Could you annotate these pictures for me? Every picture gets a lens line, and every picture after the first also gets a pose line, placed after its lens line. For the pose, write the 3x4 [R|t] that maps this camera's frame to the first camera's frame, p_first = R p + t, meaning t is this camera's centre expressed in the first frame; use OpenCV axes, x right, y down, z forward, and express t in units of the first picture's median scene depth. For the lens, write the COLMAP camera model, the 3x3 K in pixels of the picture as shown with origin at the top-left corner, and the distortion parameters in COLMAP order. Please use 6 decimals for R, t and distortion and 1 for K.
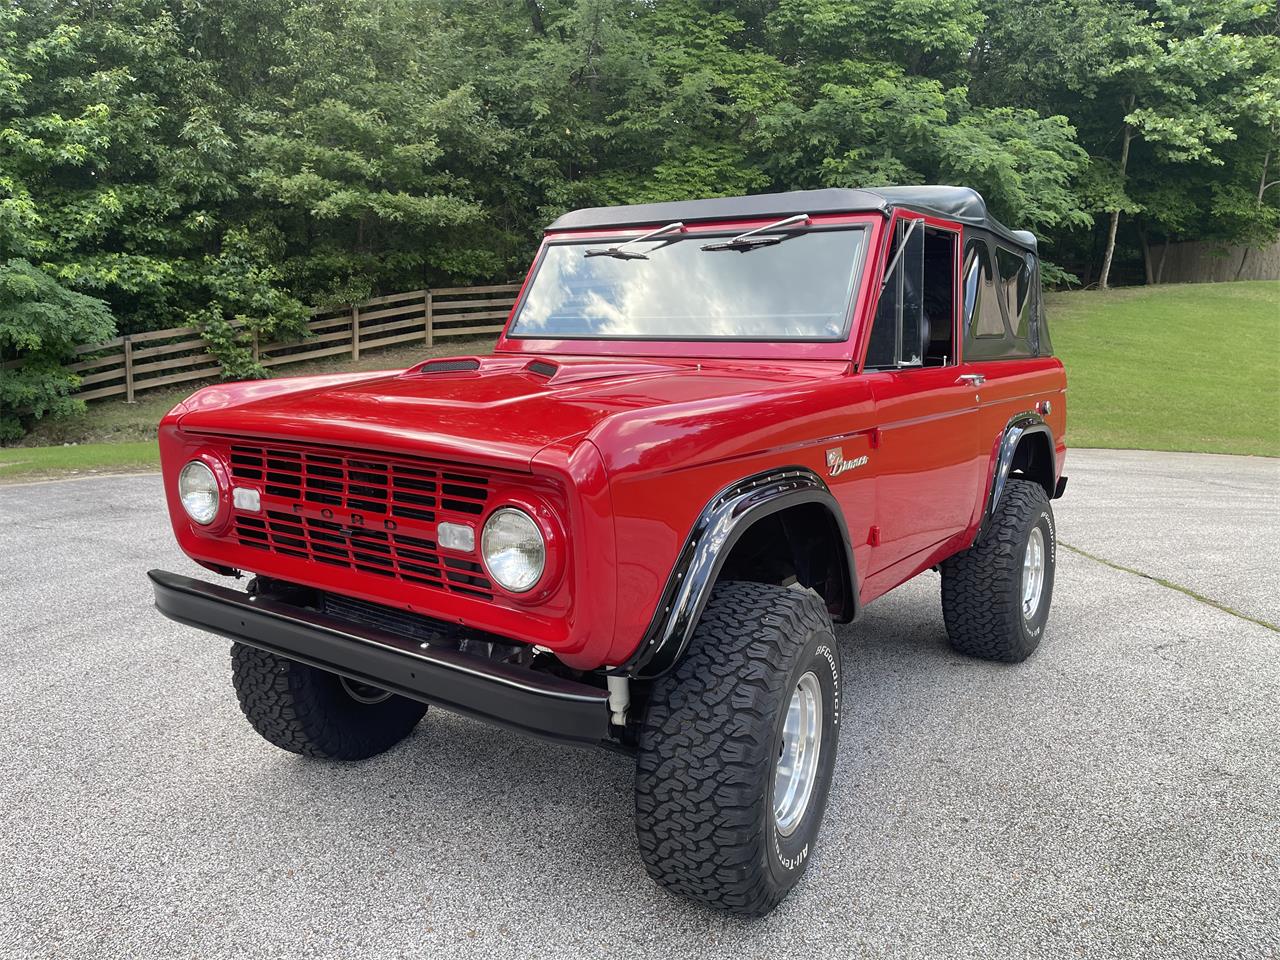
lens RADIAL K [[996.4, 0, 631.9], [0, 996.4, 476.0], [0, 0, 1]] dist [0.082520, -0.115036]
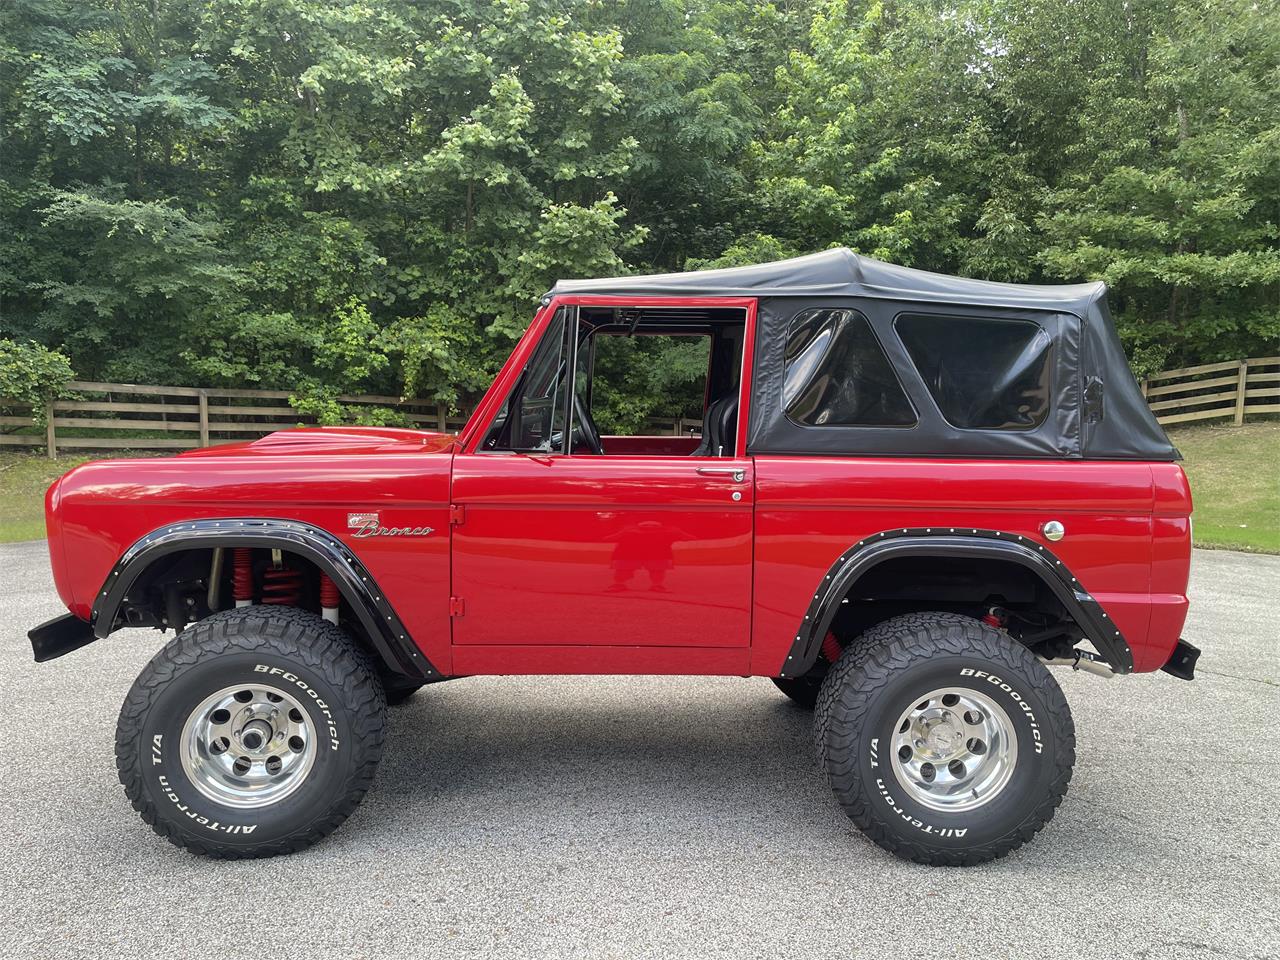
lens RADIAL K [[996.4, 0, 637.0], [0, 996.4, 478.6], [0, 0, 1]] dist [0.082520, -0.115036]
pose [[0.574536, 0.072365, -0.815274, 0.235825], [-0.127943, 0.991779, -0.002131, -0.018811], [0.808417, 0.105534, 0.579072, 0.102367]]
